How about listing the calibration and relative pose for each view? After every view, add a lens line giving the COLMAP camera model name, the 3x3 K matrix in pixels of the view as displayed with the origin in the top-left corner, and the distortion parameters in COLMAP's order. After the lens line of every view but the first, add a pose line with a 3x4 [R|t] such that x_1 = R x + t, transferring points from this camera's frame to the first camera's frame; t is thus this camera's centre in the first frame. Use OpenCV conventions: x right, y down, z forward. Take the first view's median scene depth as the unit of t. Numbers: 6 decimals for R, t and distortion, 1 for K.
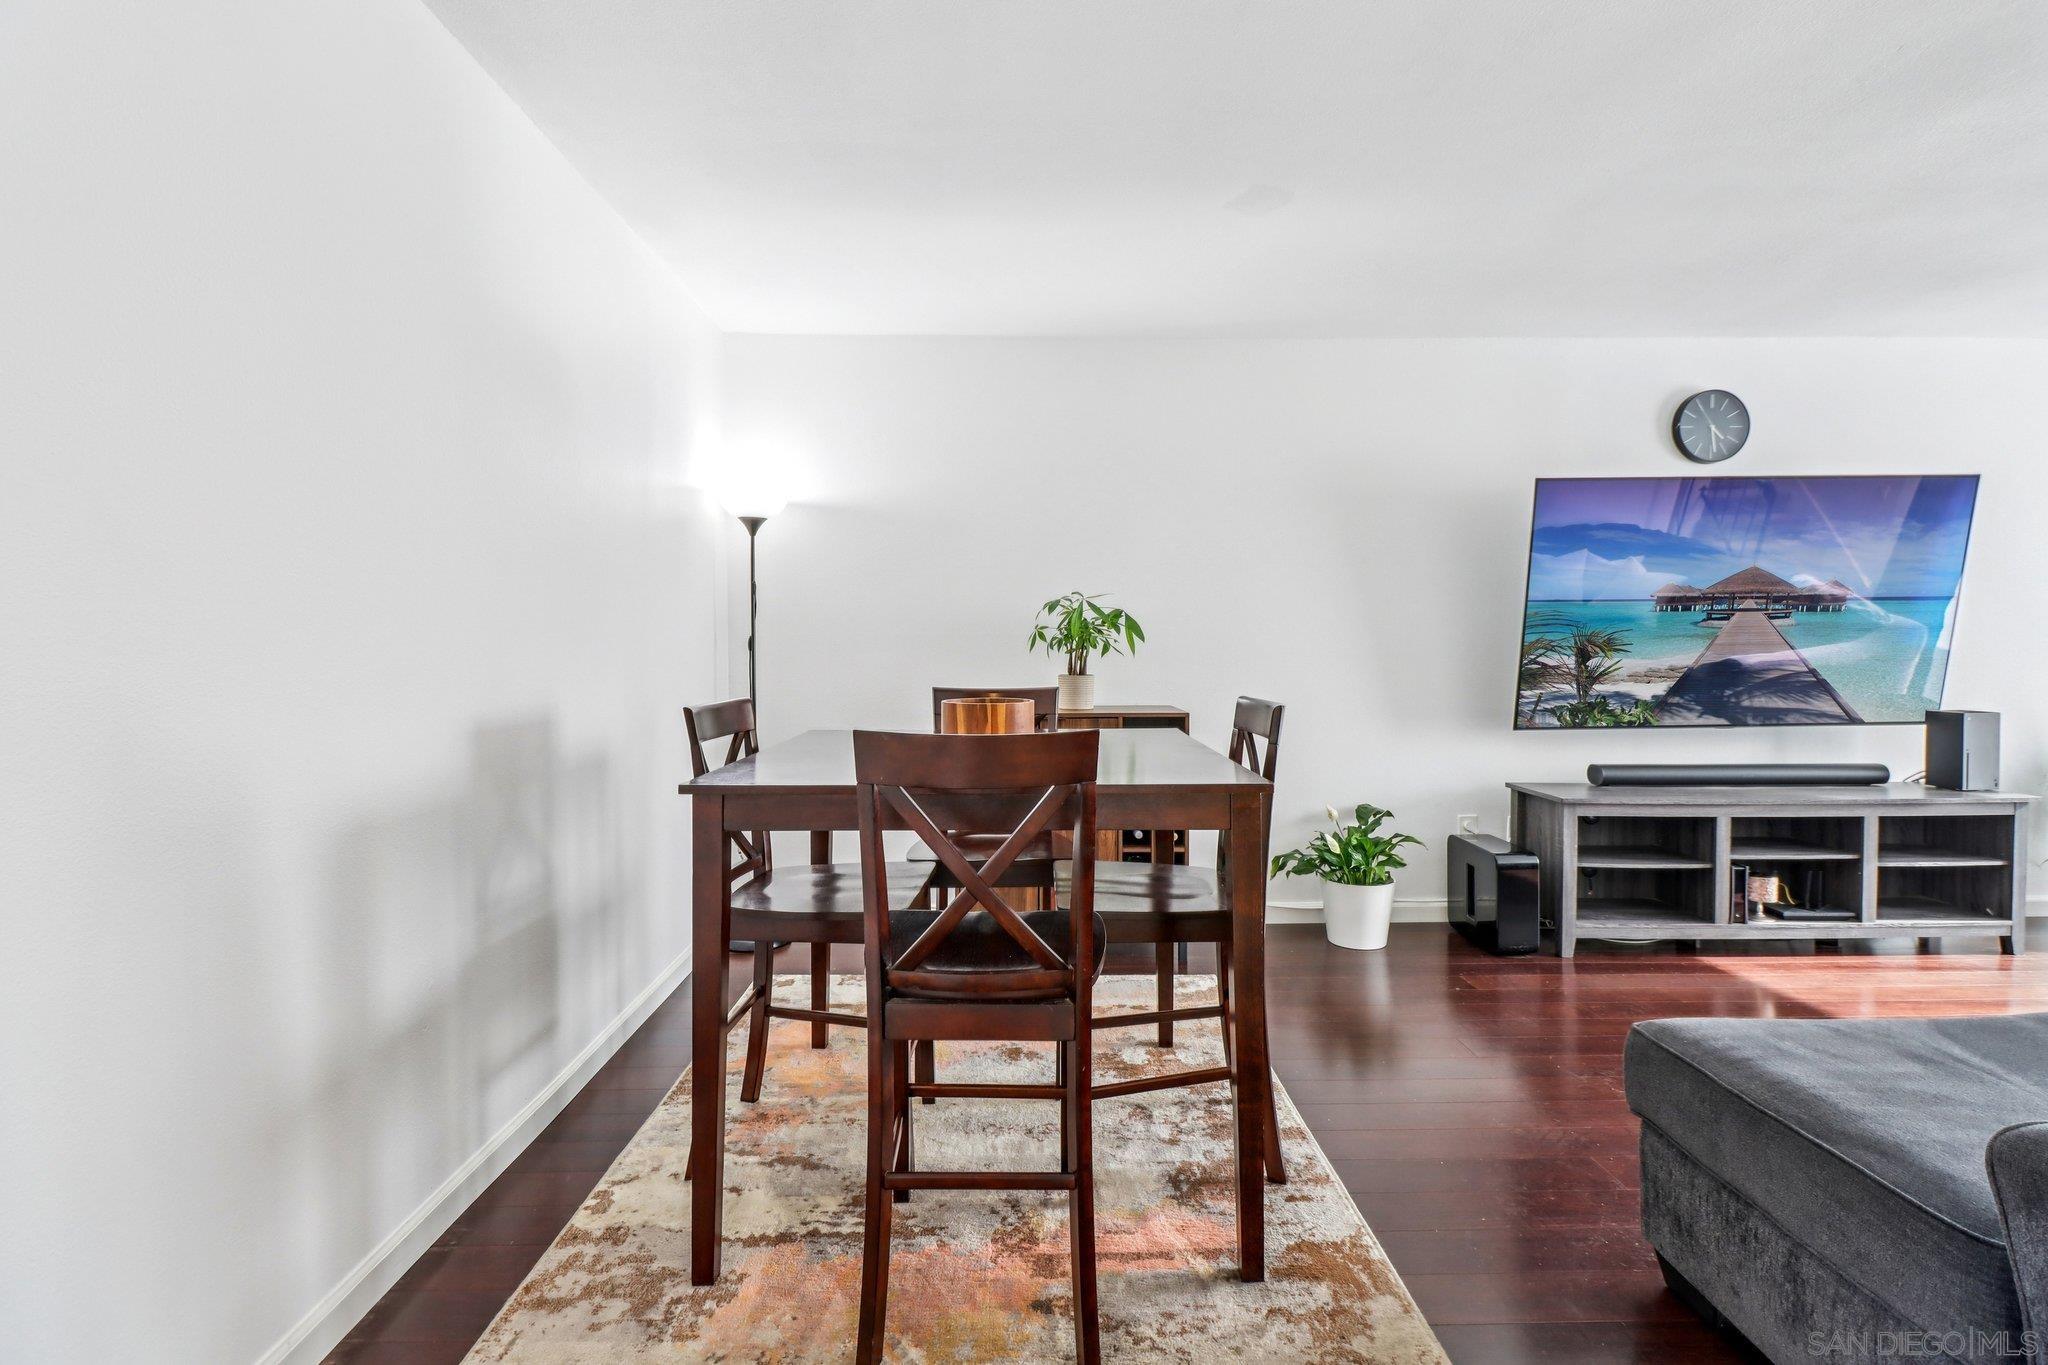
lens RADIAL K [[969.5, 0, 1006.6], [0, 969.5, 668.6], [0, 0, 1]] dist [0.018429, -0.009024]
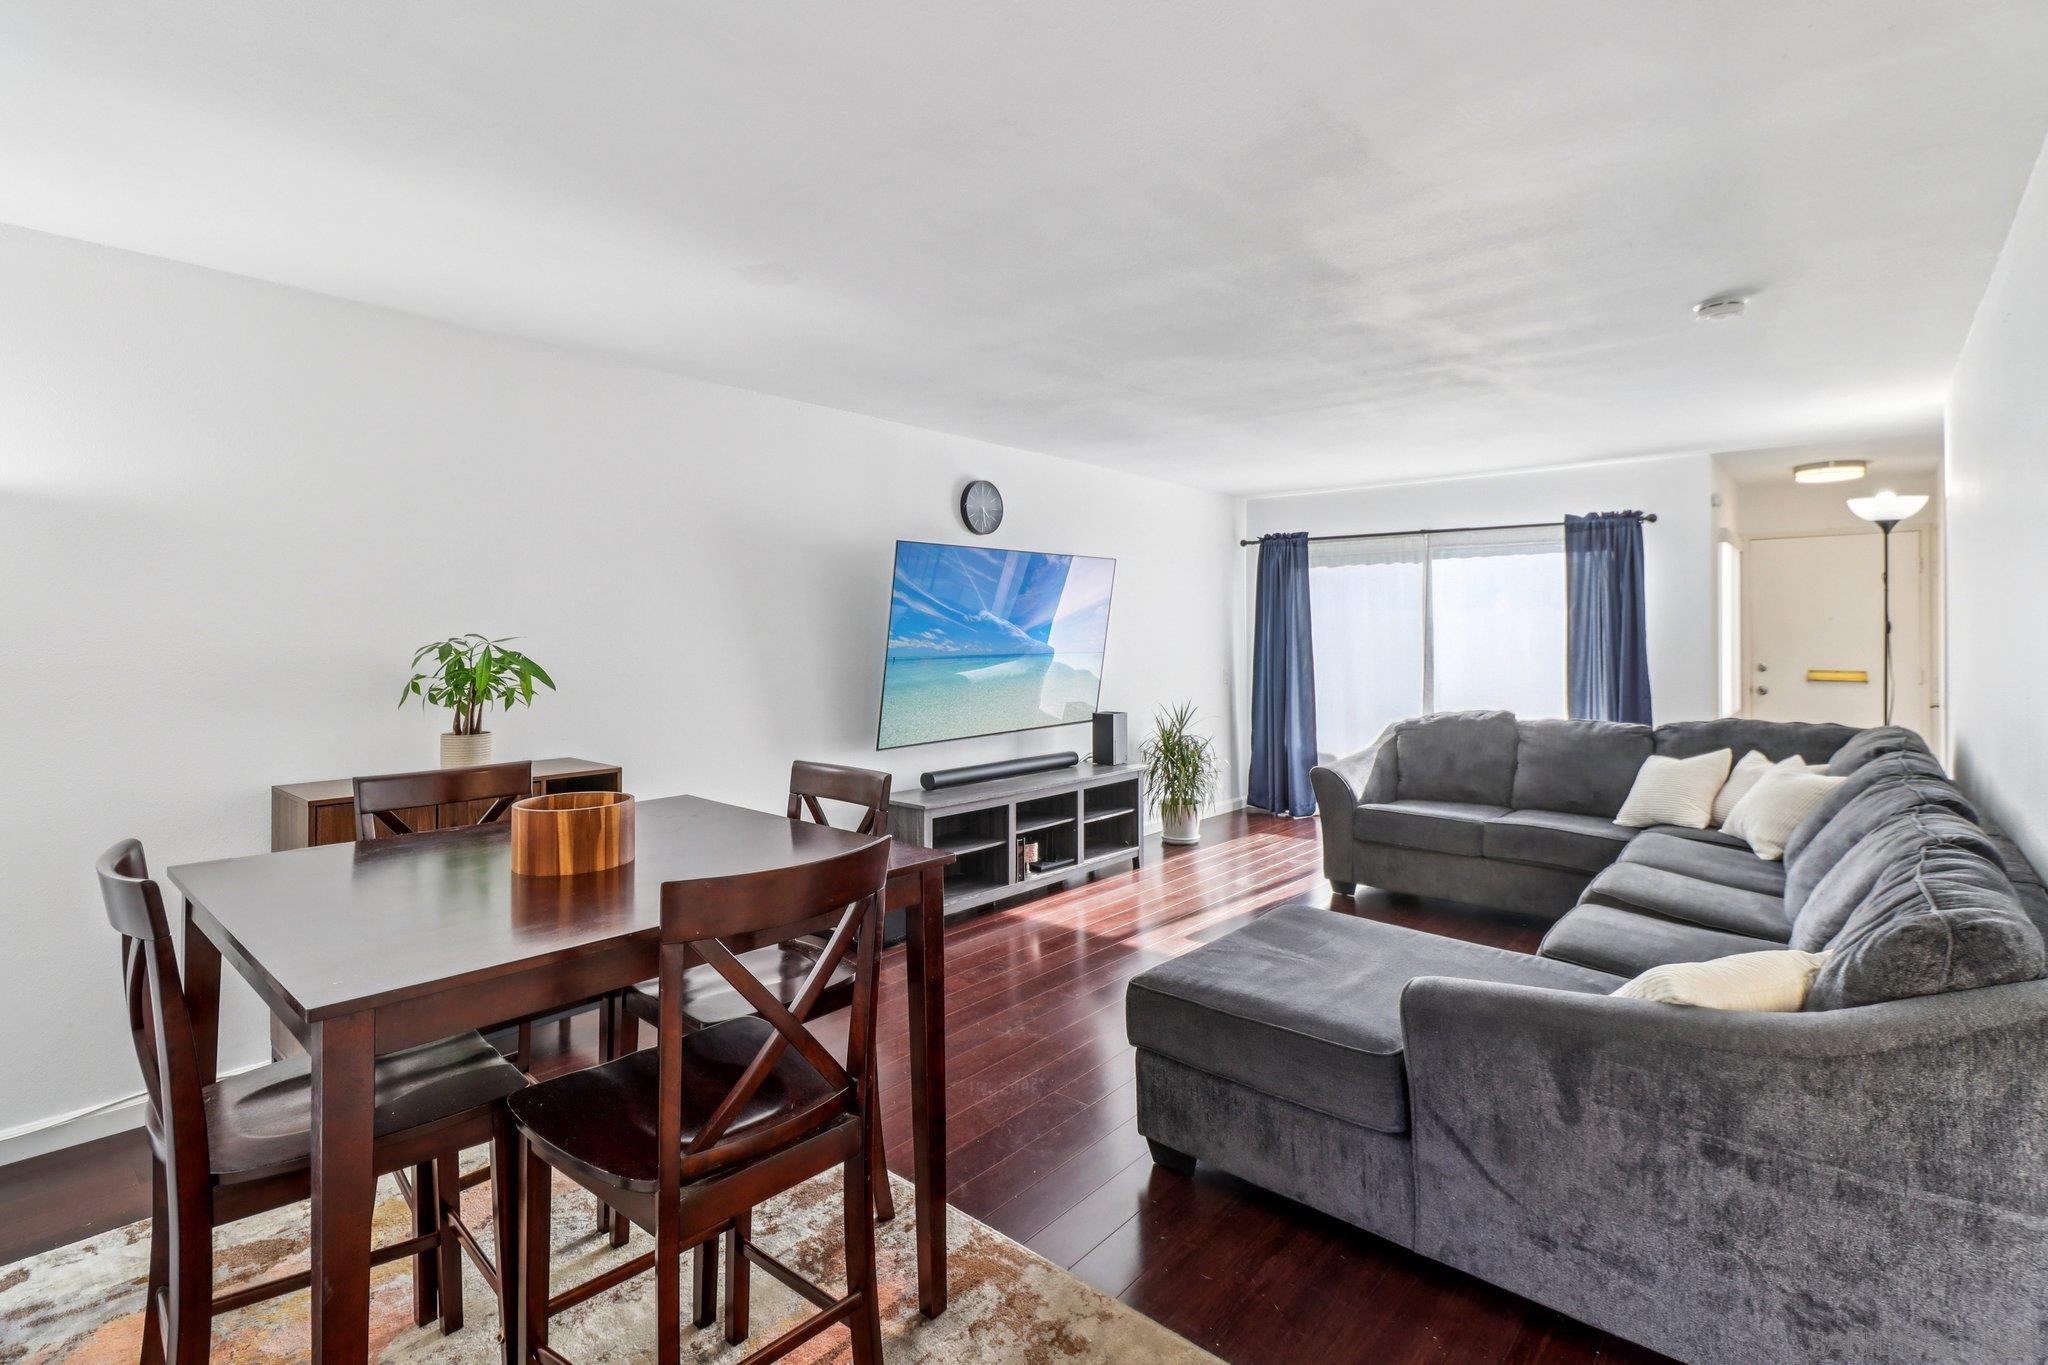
lens RADIAL K [[969.5, 0, 1061.5], [0, 969.5, 633.3], [0, 0, 1]] dist [0.018429, -0.009024]
pose [[0.653520, 0.003723, 0.756900, -0.226727], [0.019904, 0.999558, -0.022102, -0.050392], [-0.756647, 0.029510, 0.653157, 0.073019]]
